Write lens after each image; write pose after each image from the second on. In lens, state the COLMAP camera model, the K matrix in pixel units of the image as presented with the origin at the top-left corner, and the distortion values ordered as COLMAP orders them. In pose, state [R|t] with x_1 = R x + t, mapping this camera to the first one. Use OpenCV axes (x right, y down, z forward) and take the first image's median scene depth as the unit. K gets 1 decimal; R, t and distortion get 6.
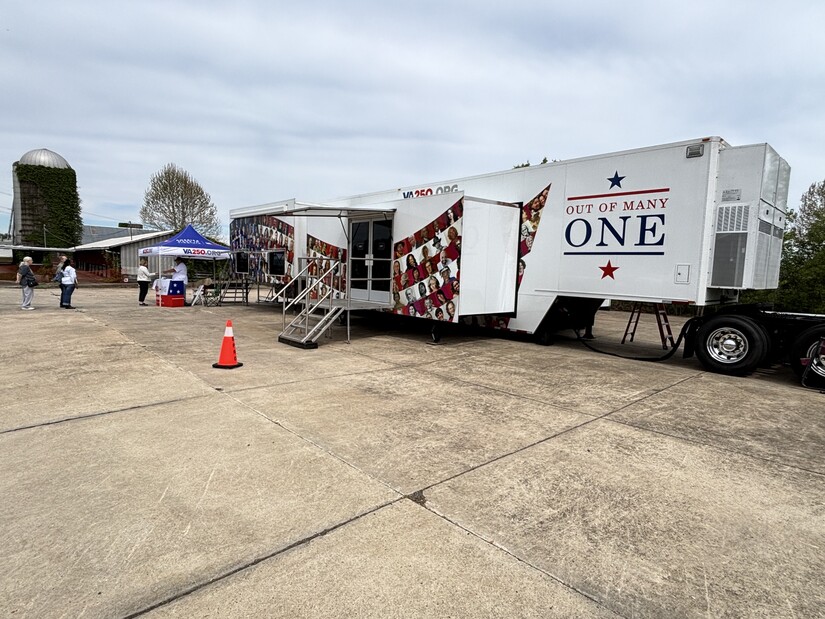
lens RADIAL K [[451.8, 0, 412.5], [0, 451.8, 309.5], [0, 0, 1]] dist [0.001441, -0.000730]
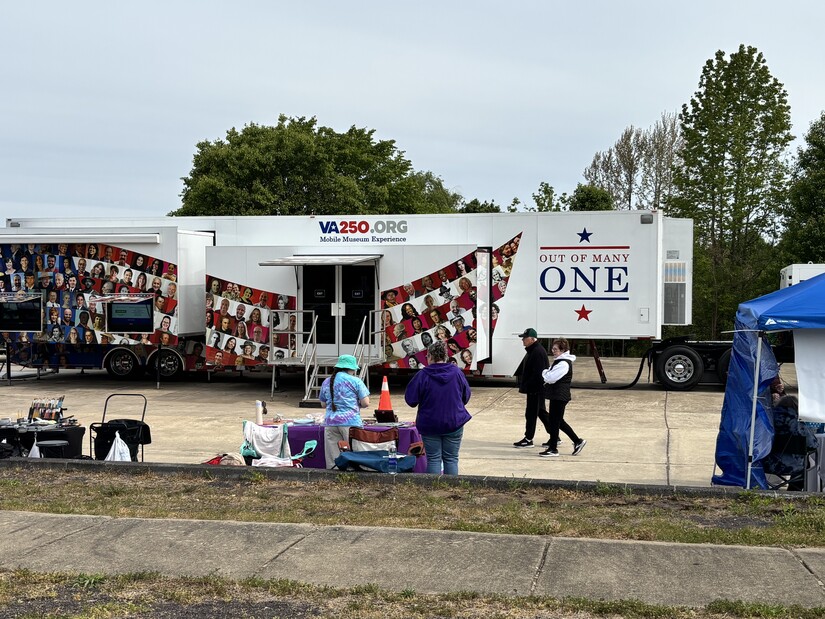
lens RADIAL K [[1104.6, 0, 412.5], [0, 1104.6, 309.5], [0, 0, 1]] dist [0.199848, 0.010670]
pose [[0.814420, -0.041610, 0.578782, -1.395323], [0.075805, 0.996507, -0.035026, -0.028572], [-0.575303, 0.072401, 0.814730, -0.934464]]
